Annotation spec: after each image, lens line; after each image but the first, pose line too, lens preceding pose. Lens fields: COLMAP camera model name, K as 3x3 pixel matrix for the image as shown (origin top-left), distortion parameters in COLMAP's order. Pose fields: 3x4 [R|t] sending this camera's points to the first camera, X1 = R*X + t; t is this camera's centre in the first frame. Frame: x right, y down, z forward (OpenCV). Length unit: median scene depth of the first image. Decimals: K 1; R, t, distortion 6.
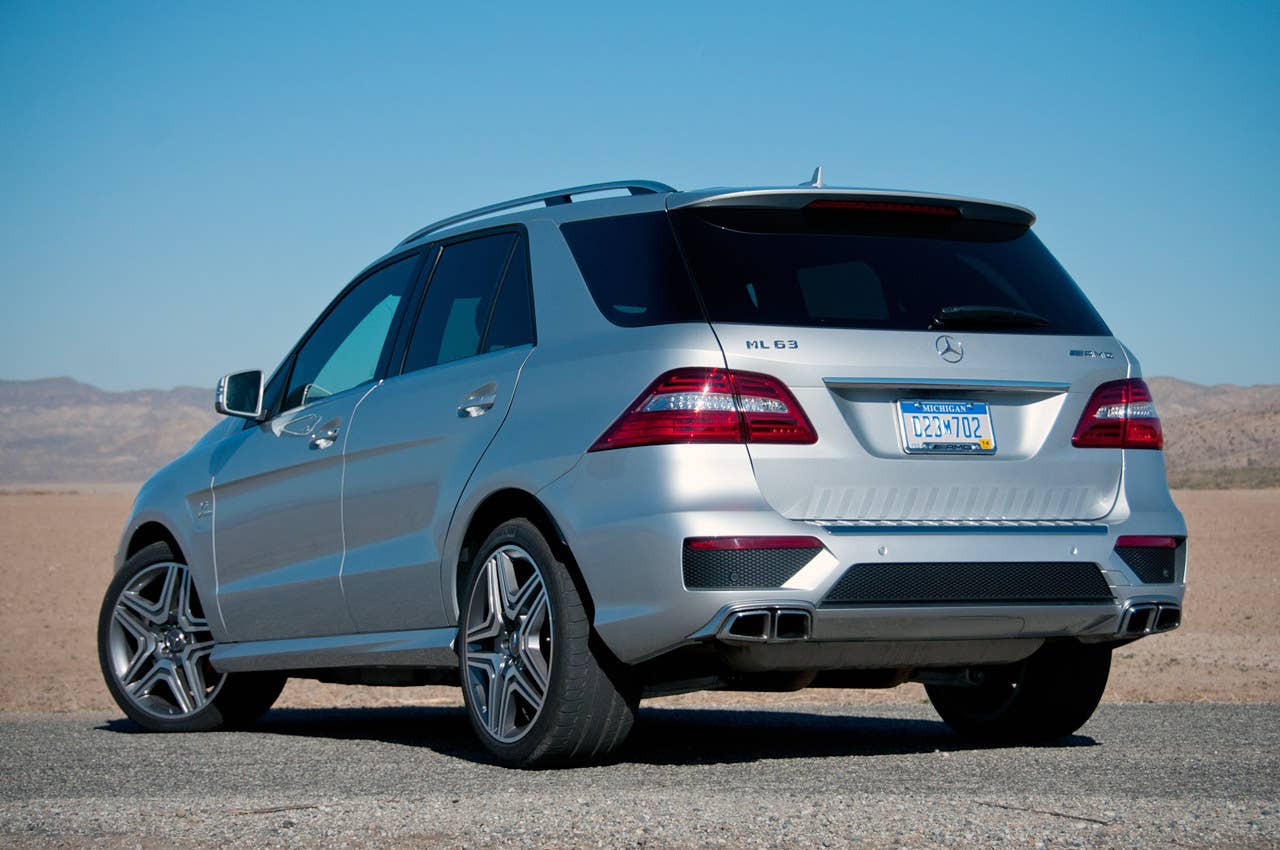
lens RADIAL K [[3264.0, 0, 640.0], [0, 3264.0, 425.0], [0, 0, 1]] dist [0.508106, 1.740994]
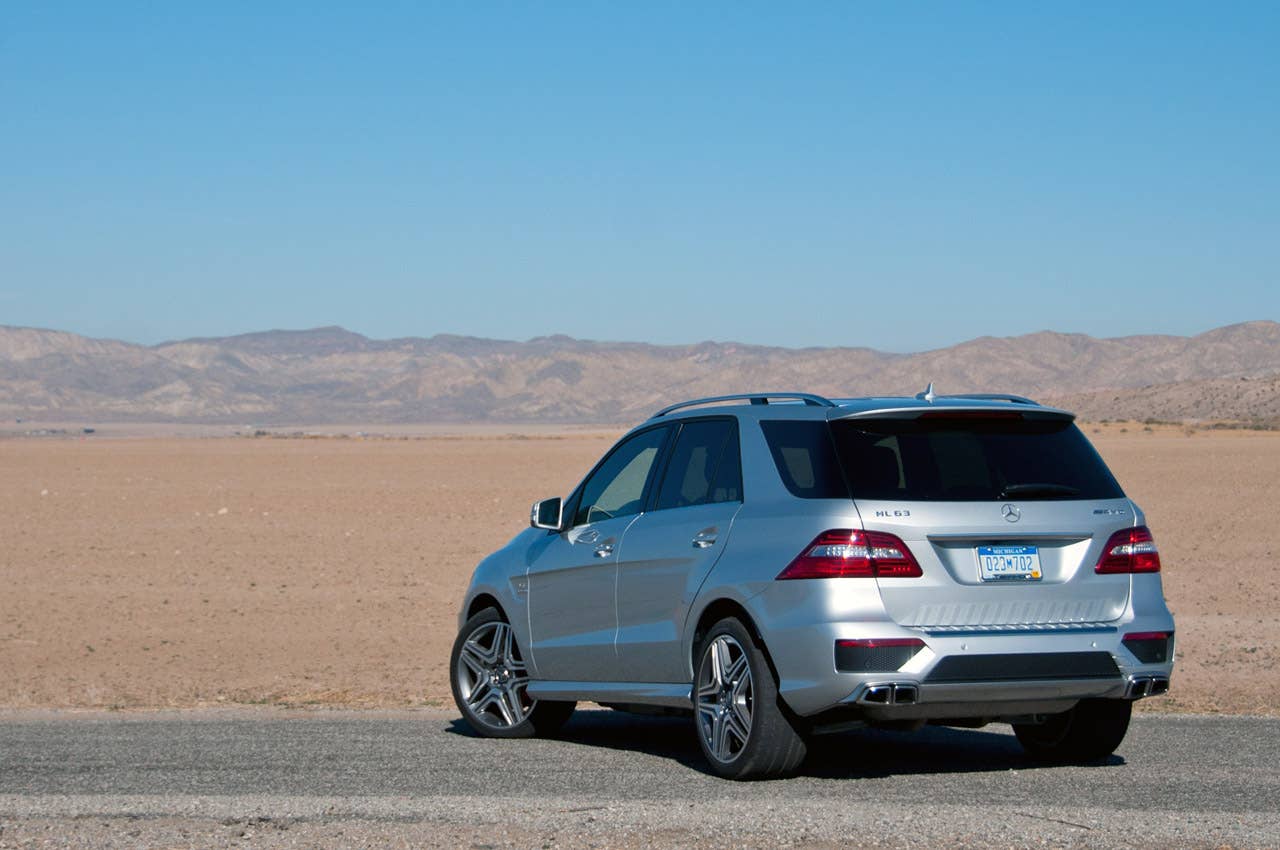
lens RADIAL K [[3264.0, 0, 640.0], [0, 3264.0, 425.0], [0, 0, 1]] dist [0.508106, 1.740994]
pose [[0.997257, 0.000735, -0.074010, 0.033865], [0.001095, 0.999695, 0.024673, -0.100437], [0.074005, -0.024686, 0.996952, -0.540784]]
